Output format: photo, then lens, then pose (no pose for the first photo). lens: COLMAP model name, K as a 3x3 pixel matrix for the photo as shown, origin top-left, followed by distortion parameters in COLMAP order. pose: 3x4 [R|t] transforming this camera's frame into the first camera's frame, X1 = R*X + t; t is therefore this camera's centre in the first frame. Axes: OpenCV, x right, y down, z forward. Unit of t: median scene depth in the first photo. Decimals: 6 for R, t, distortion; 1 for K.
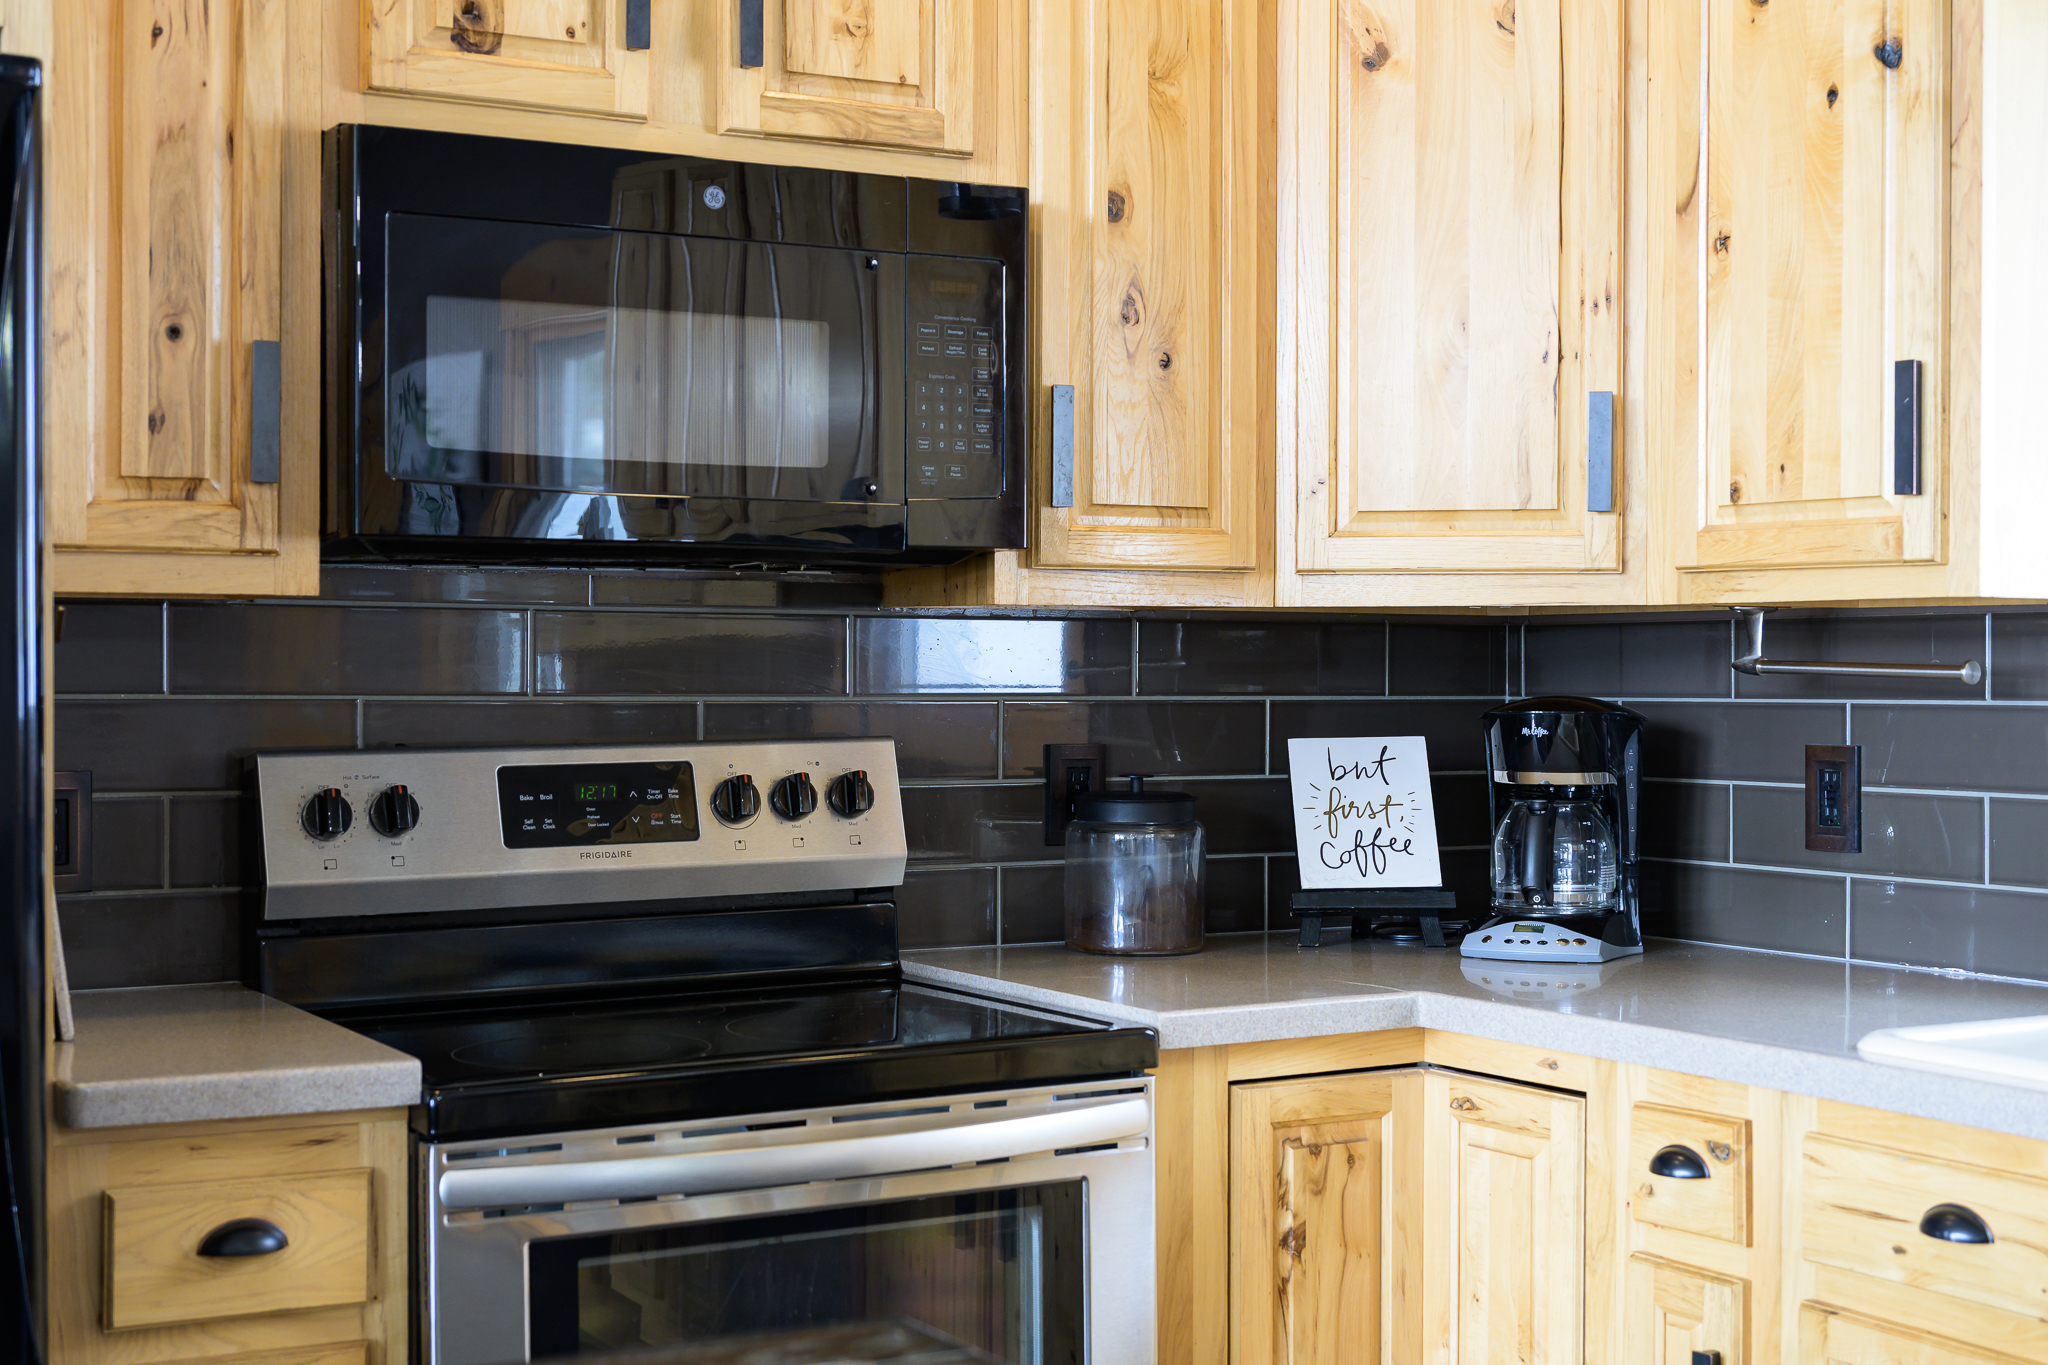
lens RADIAL K [[2710.3, 0, 1023.6], [0, 2710.3, 682.5], [0, 0, 1]] dist [0.001943, 0.000000]
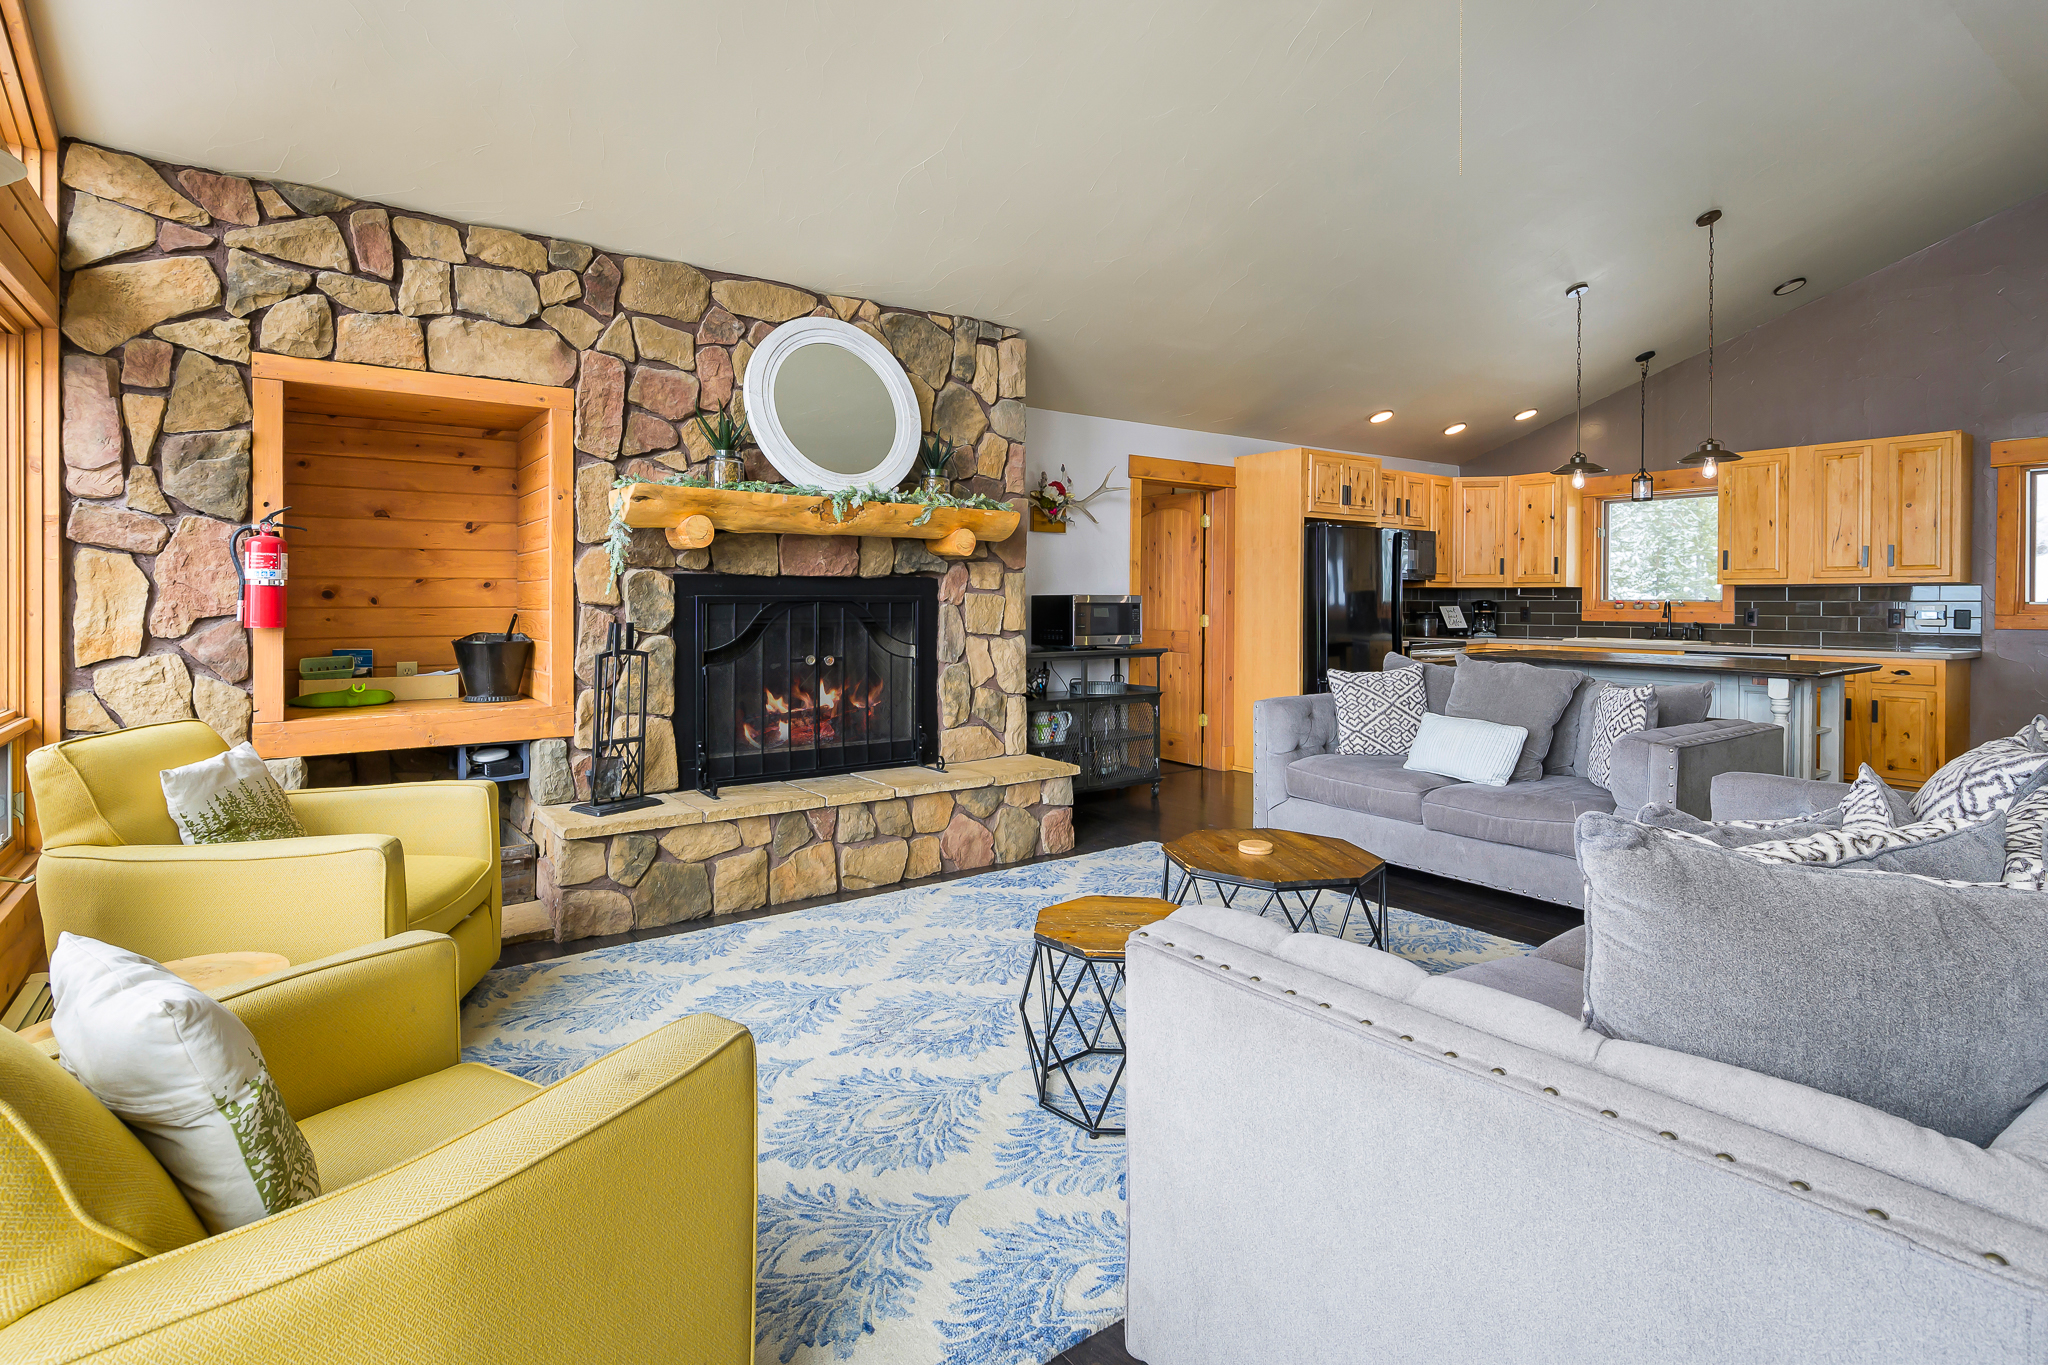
lens RADIAL K [[988.9, 0, 1016.1], [0, 988.9, 613.2], [0, 0, 1]] dist [-0.003975, 0.000580]
pose [[0.995869, 0.002043, 0.090777, -1.287903], [-0.002327, 0.999993, 0.003023, 0.035154], [-0.090770, -0.003222, 0.995867, -1.485293]]
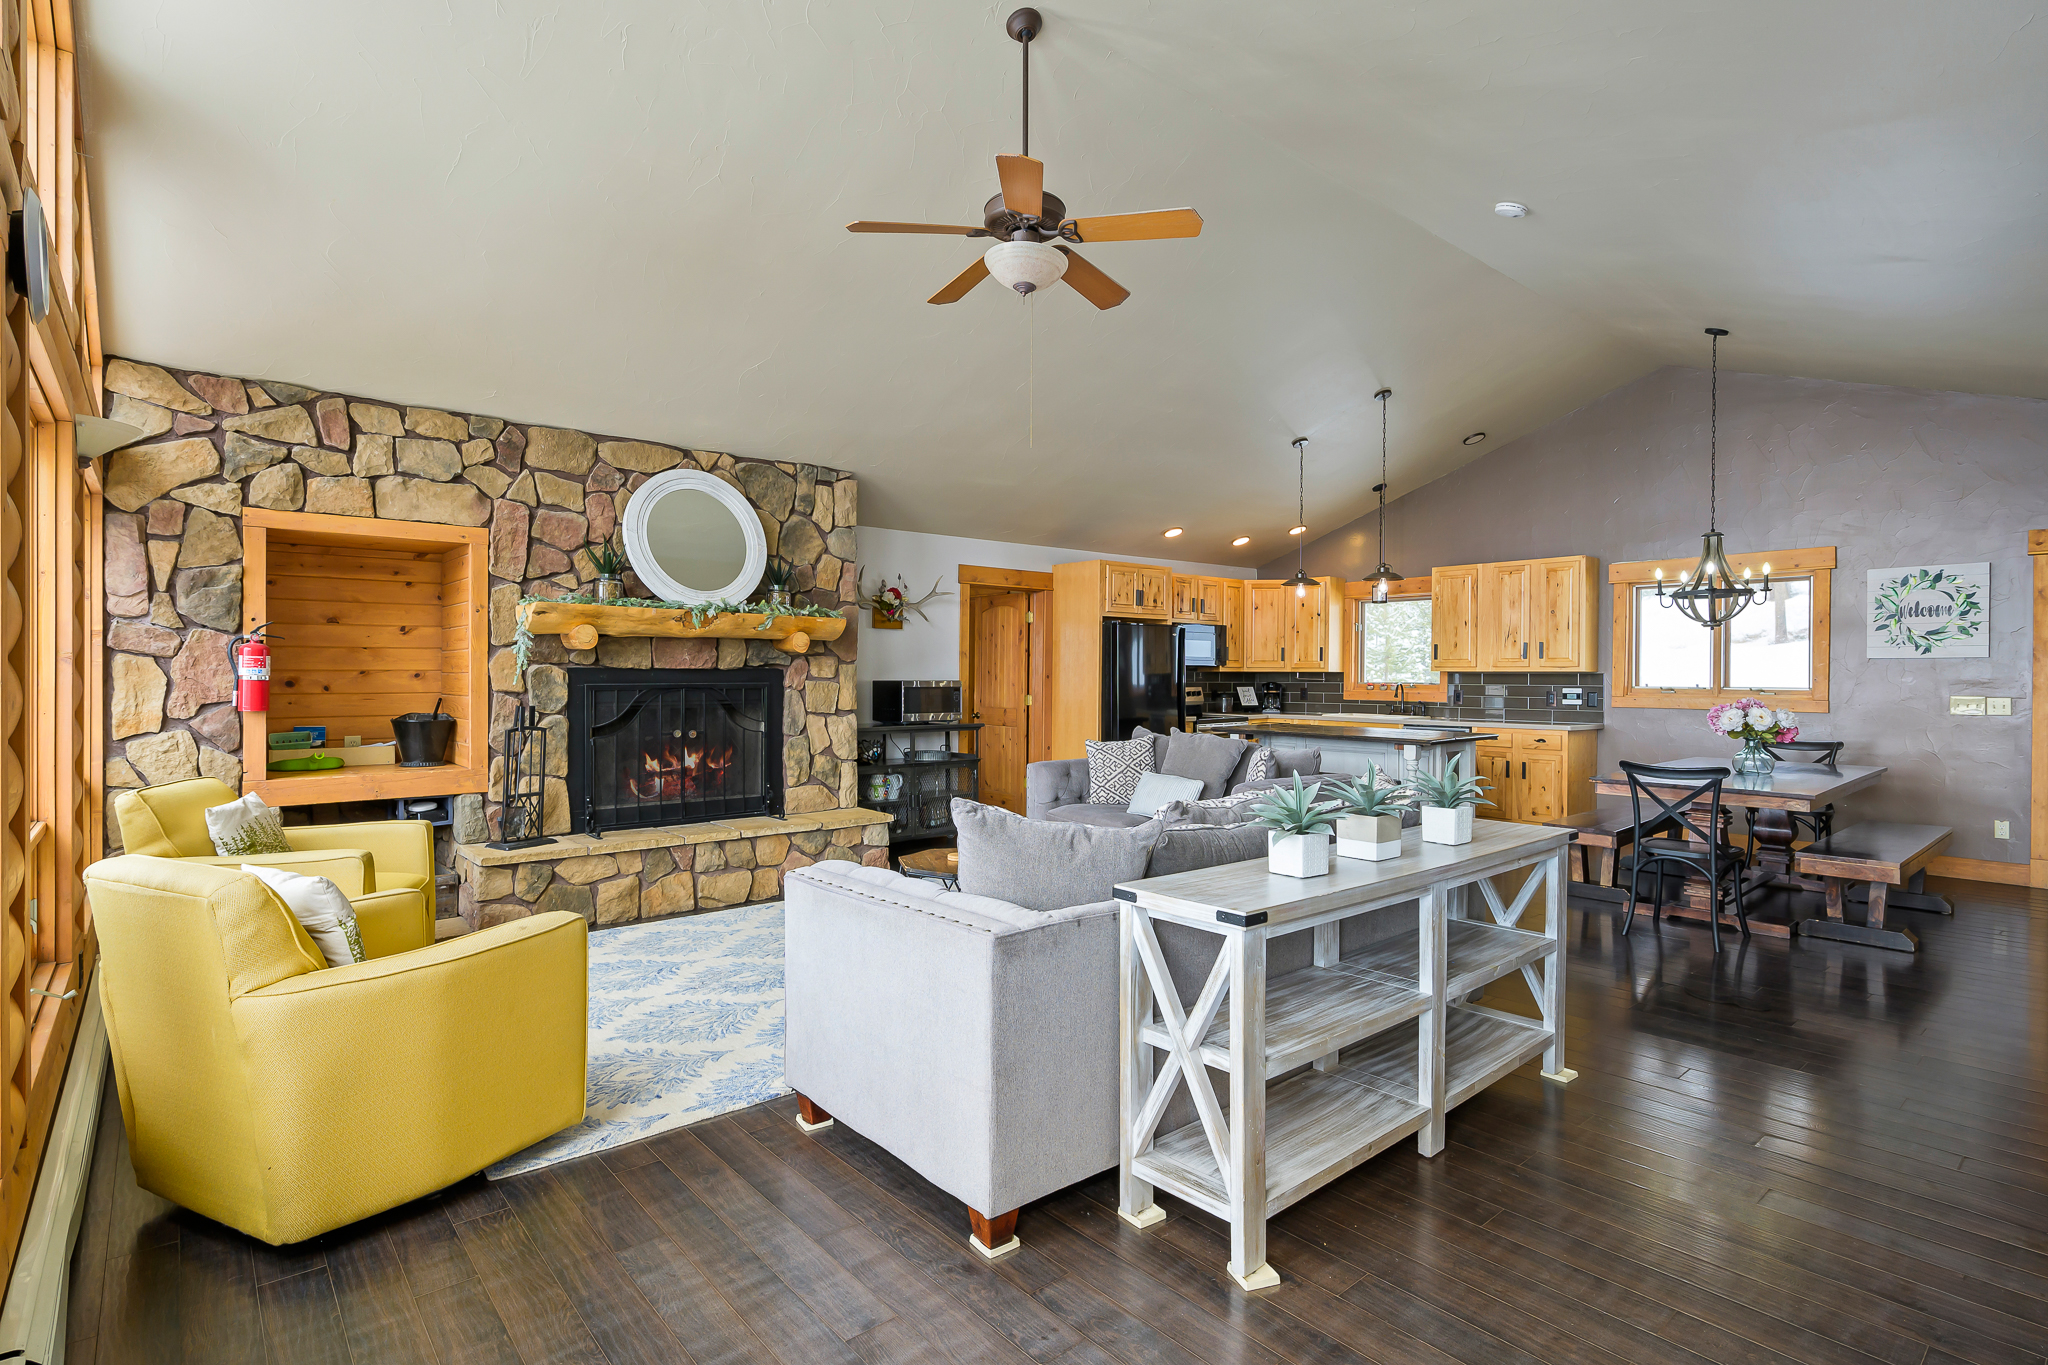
lens RADIAL K [[982.4, 0, 1014.2], [0, 982.4, 683.9], [0, 0, 1]] dist [-0.004900, -0.000454]
pose [[0.986002, 0.002704, 0.166713, -1.142115], [-0.002727, 0.999996, -0.000096, 0.014020], [-0.166713, -0.000360, 0.986005, -1.940917]]
